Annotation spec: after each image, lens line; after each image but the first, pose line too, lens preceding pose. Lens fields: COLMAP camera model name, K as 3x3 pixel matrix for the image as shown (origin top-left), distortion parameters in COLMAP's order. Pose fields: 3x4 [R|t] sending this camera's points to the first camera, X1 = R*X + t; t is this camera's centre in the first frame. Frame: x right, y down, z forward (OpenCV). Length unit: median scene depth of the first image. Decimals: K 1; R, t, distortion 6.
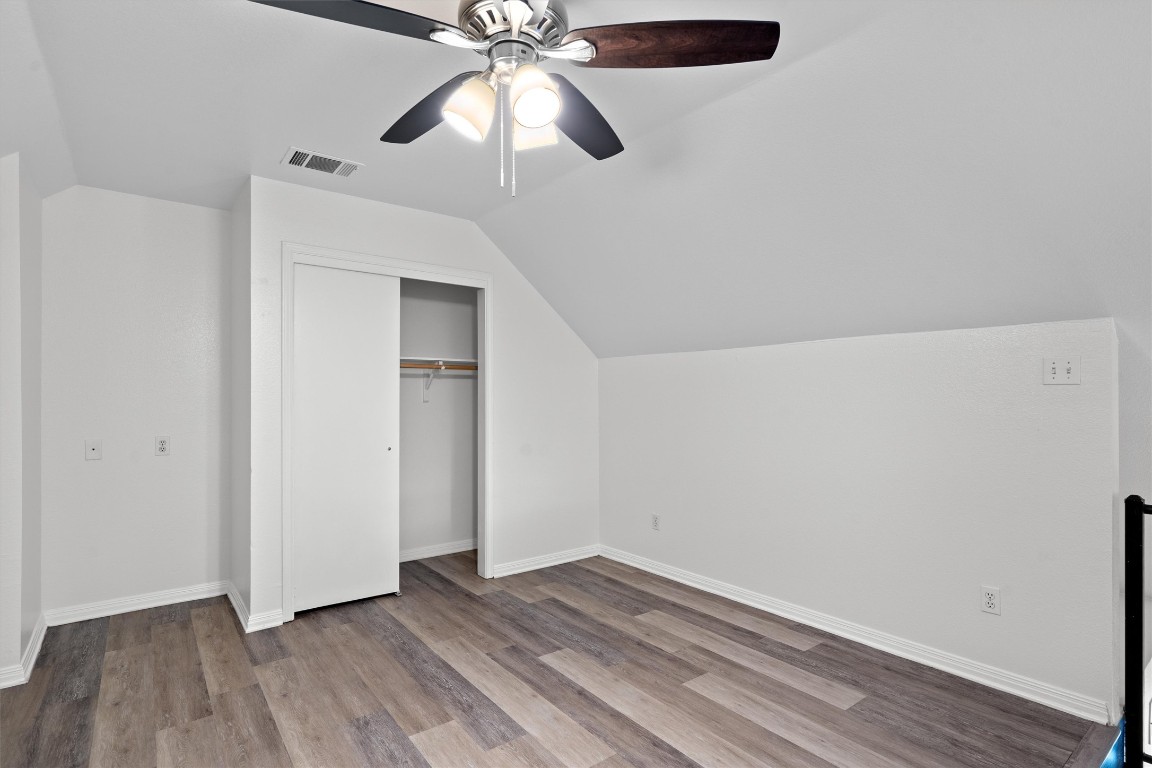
lens RADIAL K [[564.5, 0, 574.0], [0, 564.5, 395.8], [0, 0, 1]] dist [-0.000378, -0.000058]
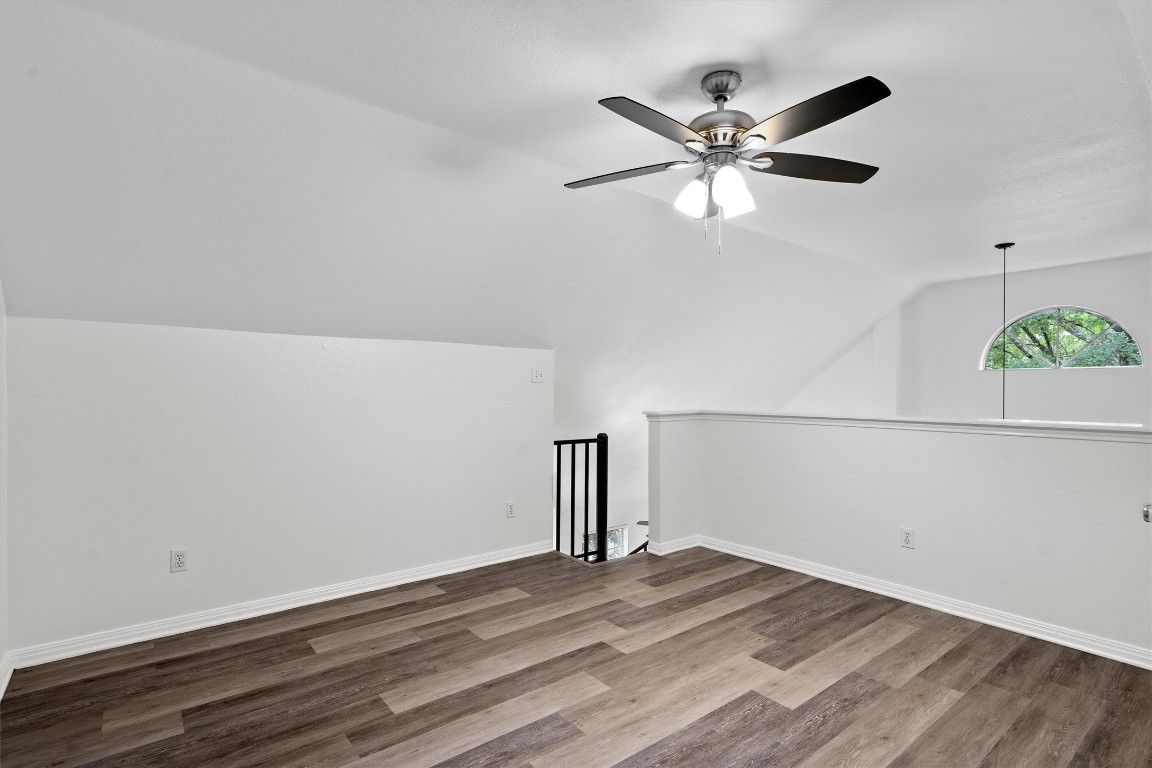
lens RADIAL K [[564.5, 0, 574.0], [0, 564.5, 395.8], [0, 0, 1]] dist [-0.000378, -0.000058]
pose [[-0.015970, -0.009433, 0.999828, -0.831497], [-0.008447, 0.999921, 0.009299, 0.004947], [-0.999837, -0.008297, -0.016049, 0.739795]]
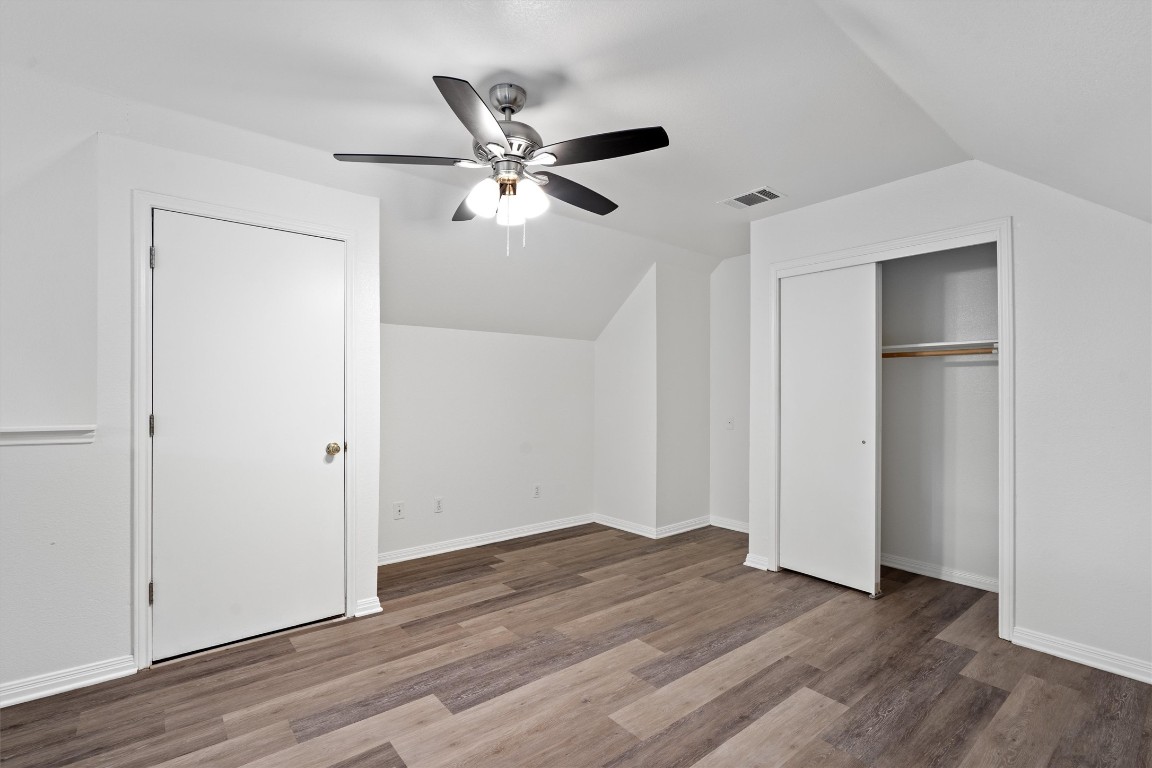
lens RADIAL K [[525.3, 0, 573.7], [0, 525.3, 392.2], [0, 0, 1]] dist [-0.001223, -0.000060]
pose [[0.026993, 0.000794, -0.999635, 0.708241], [-0.000254, 1.000000, 0.000788, 0.009720], [0.999636, 0.000232, 0.026993, 0.602217]]
